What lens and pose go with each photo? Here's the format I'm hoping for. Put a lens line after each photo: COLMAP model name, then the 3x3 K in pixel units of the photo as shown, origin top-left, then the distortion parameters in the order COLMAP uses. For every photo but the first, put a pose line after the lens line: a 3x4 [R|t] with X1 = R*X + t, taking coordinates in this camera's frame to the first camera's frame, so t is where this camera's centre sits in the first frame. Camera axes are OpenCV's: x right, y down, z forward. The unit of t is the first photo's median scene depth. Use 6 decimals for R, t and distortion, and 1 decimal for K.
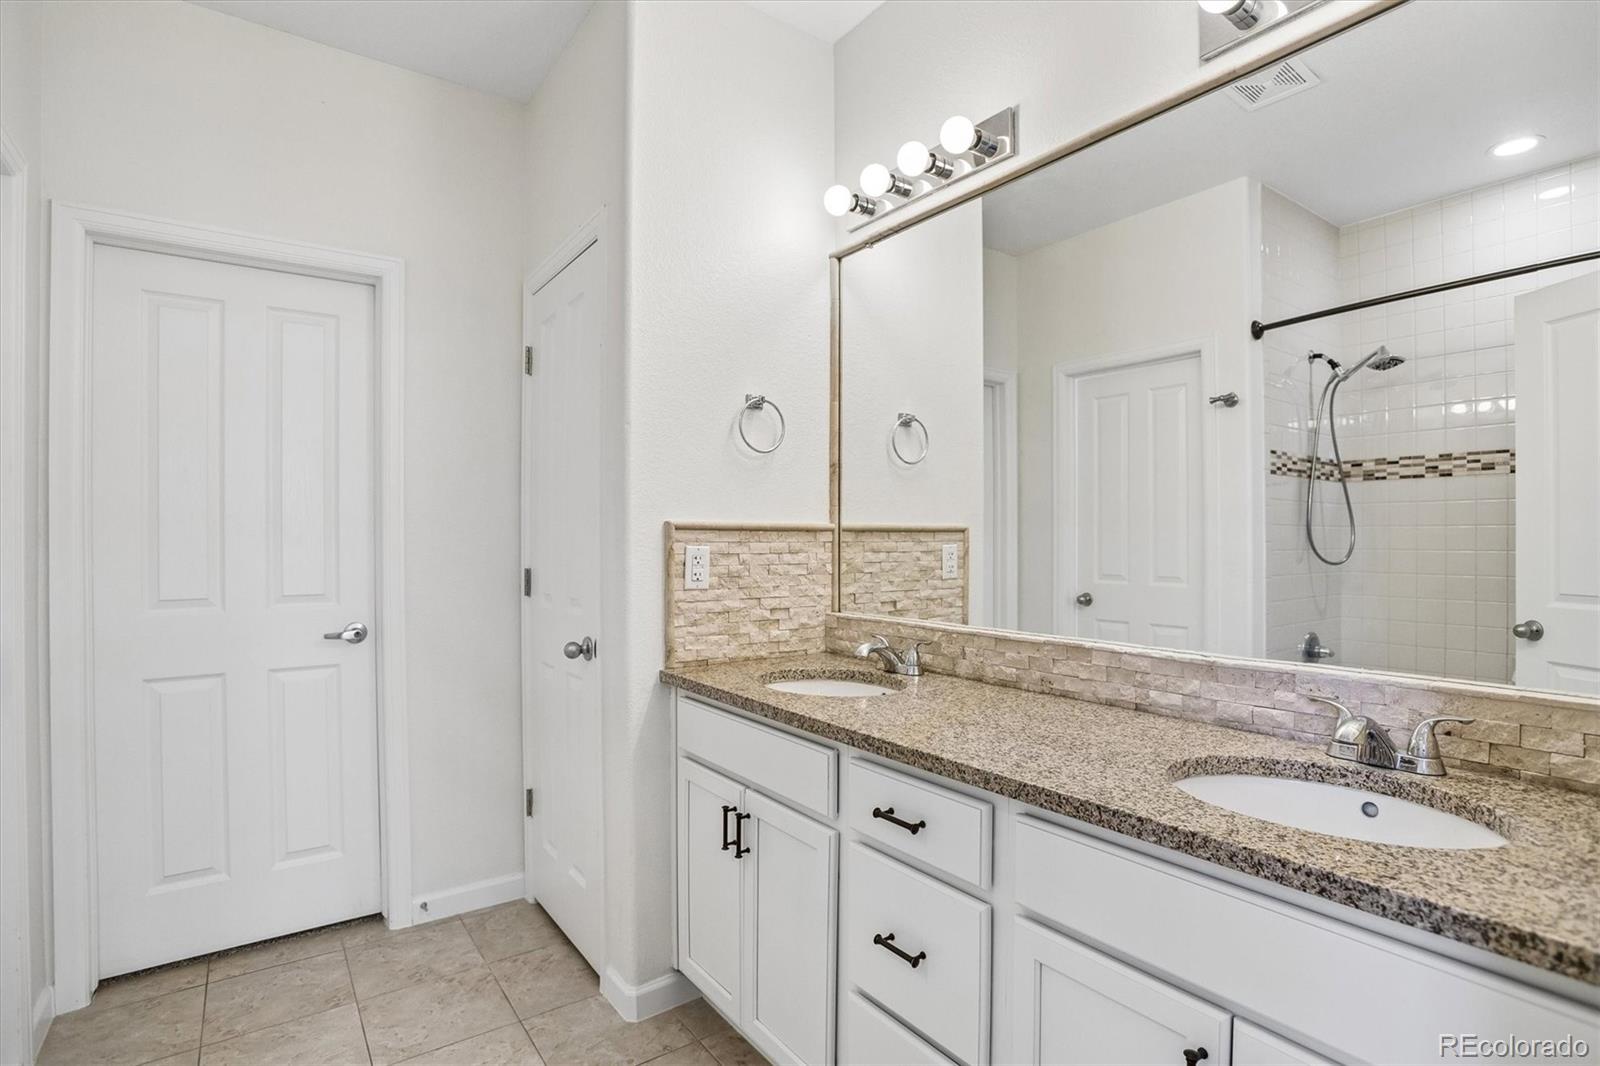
lens RADIAL K [[775.1, 0, 804.7], [0, 775.1, 549.0], [0, 0, 1]] dist [-0.072505, 0.019149]
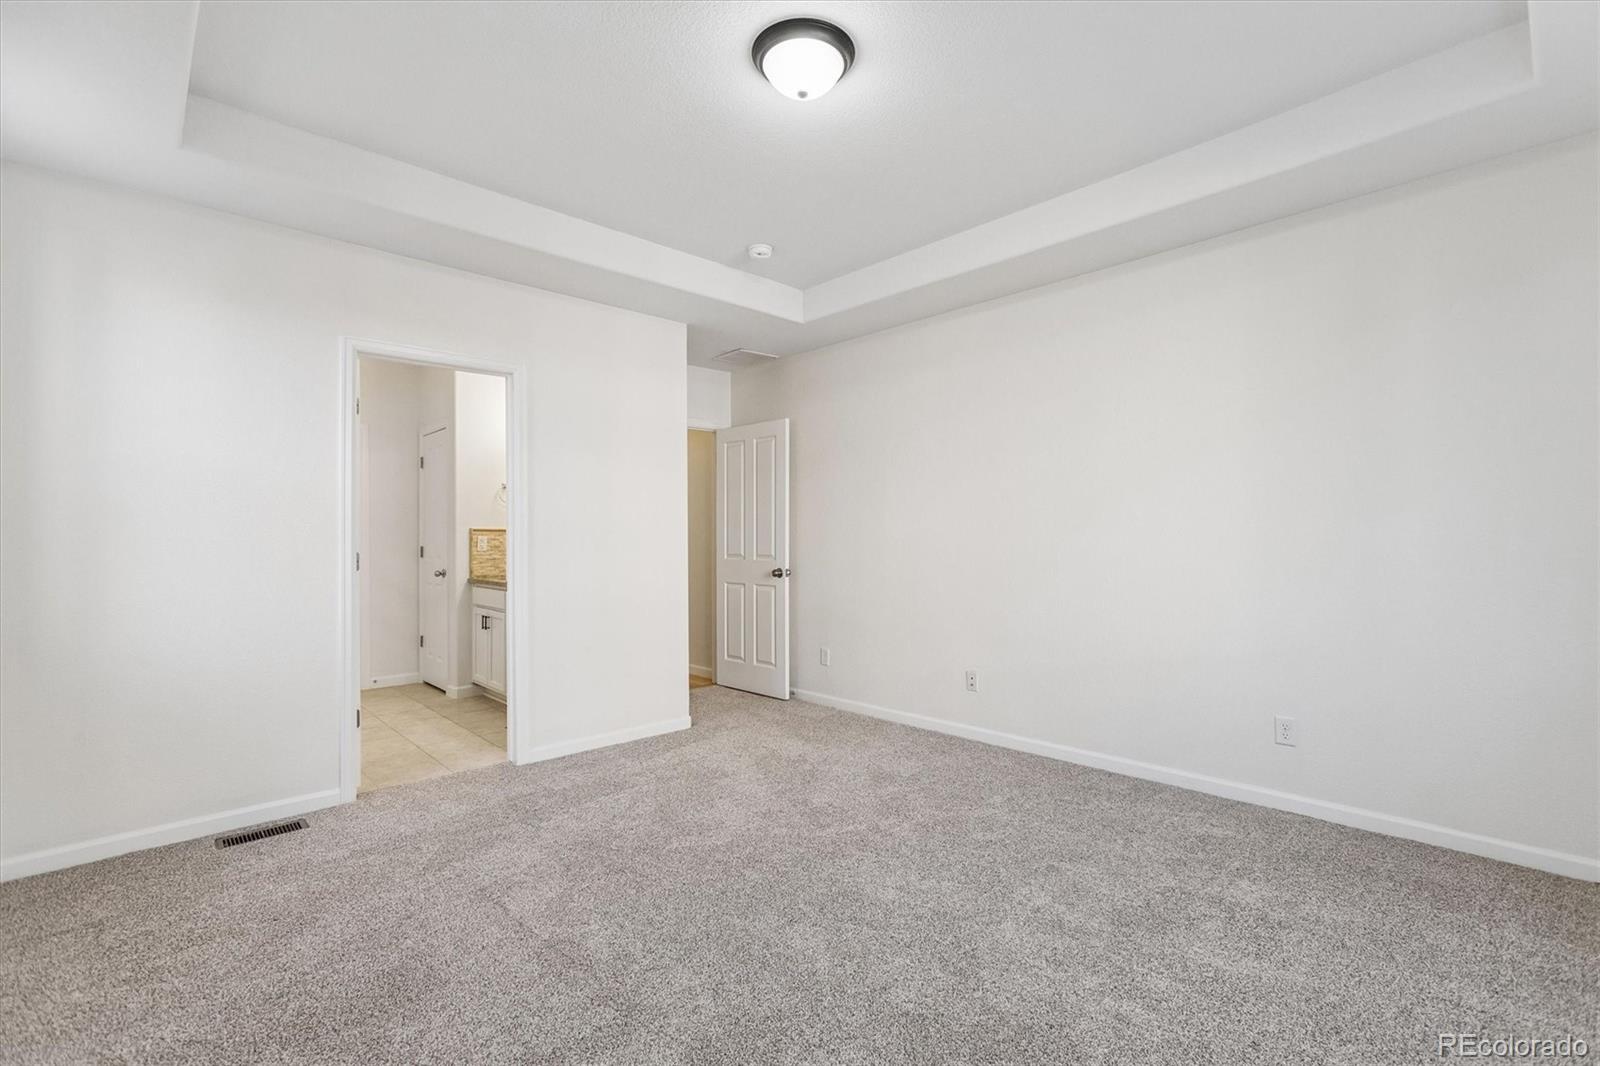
lens RADIAL K [[727.8, 0, 808.7], [0, 727.8, 531.4], [0, 0, 1]] dist [-0.012069, 0.005558]
pose [[0.991986, -0.004095, 0.126282, 0.747127], [0.005752, 0.999902, -0.012764, 0.019191], [-0.126218, 0.013389, 0.991912, -1.899497]]
